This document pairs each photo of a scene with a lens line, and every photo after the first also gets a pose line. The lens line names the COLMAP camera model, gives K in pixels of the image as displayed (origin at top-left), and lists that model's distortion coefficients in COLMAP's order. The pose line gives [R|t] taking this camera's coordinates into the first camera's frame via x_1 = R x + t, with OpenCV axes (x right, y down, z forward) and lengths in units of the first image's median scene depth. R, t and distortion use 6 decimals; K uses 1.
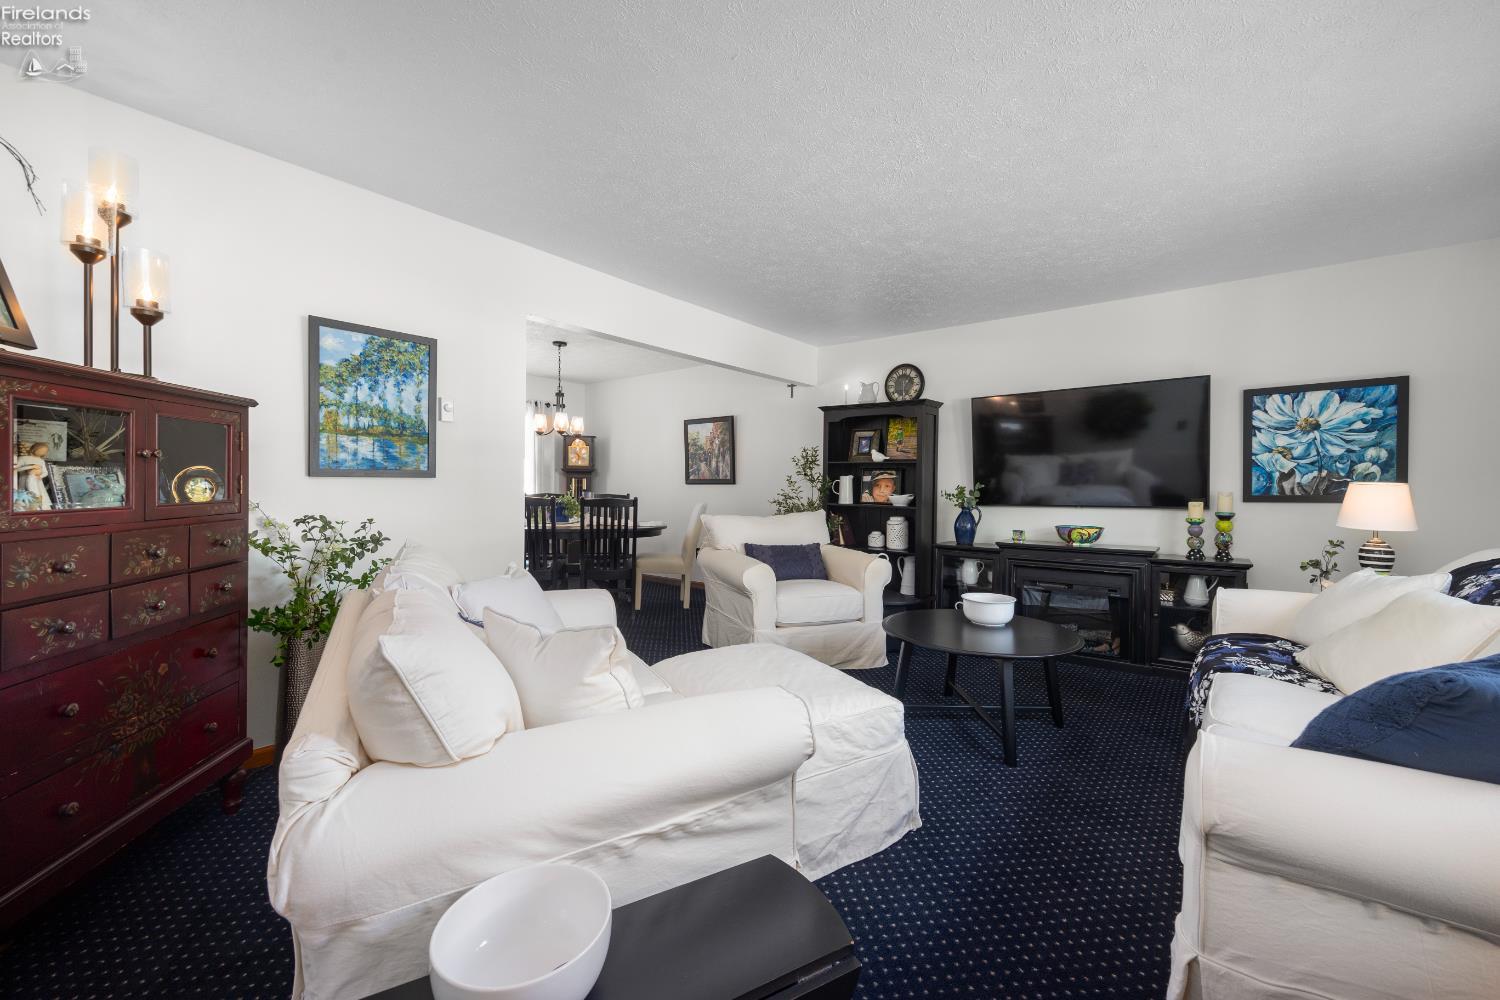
lens RADIAL K [[581.2, 0, 759.0], [0, 581.2, 498.3], [0, 0, 1]] dist [-0.005803, 0.000424]
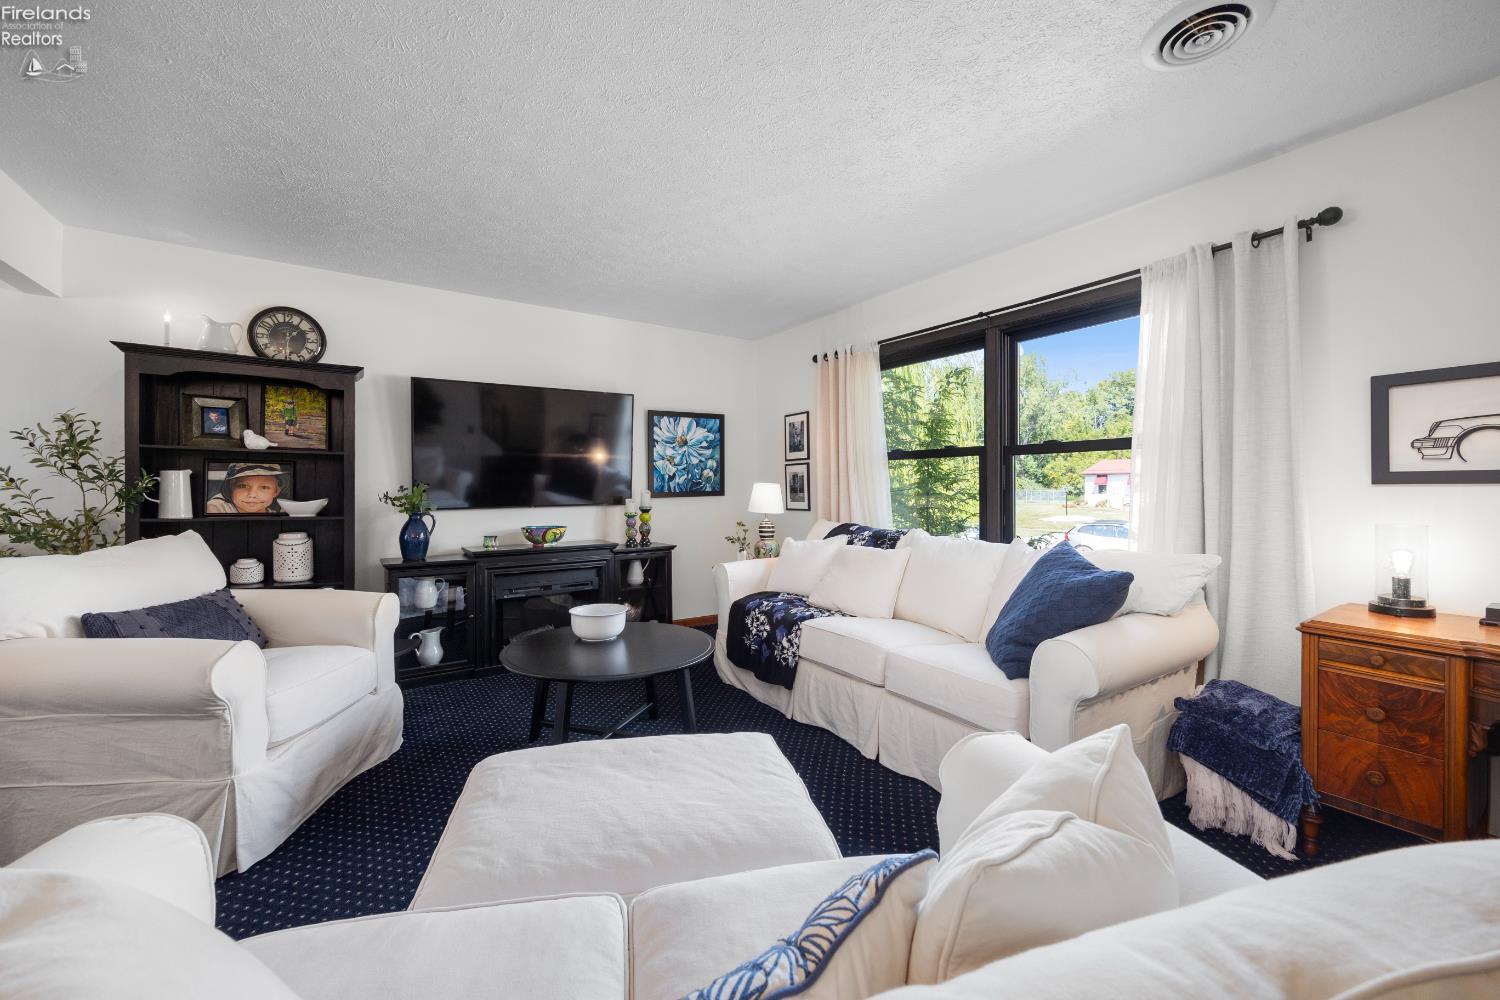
lens RADIAL K [[581.2, 0, 748.7], [0, 581.2, 495.6], [0, 0, 1]] dist [-0.005803, 0.000424]
pose [[0.315781, -0.023539, 0.948540, -0.308856], [0.020731, 0.999625, 0.017905, -0.016427], [-0.948606, 0.014010, 0.316150, 0.380546]]
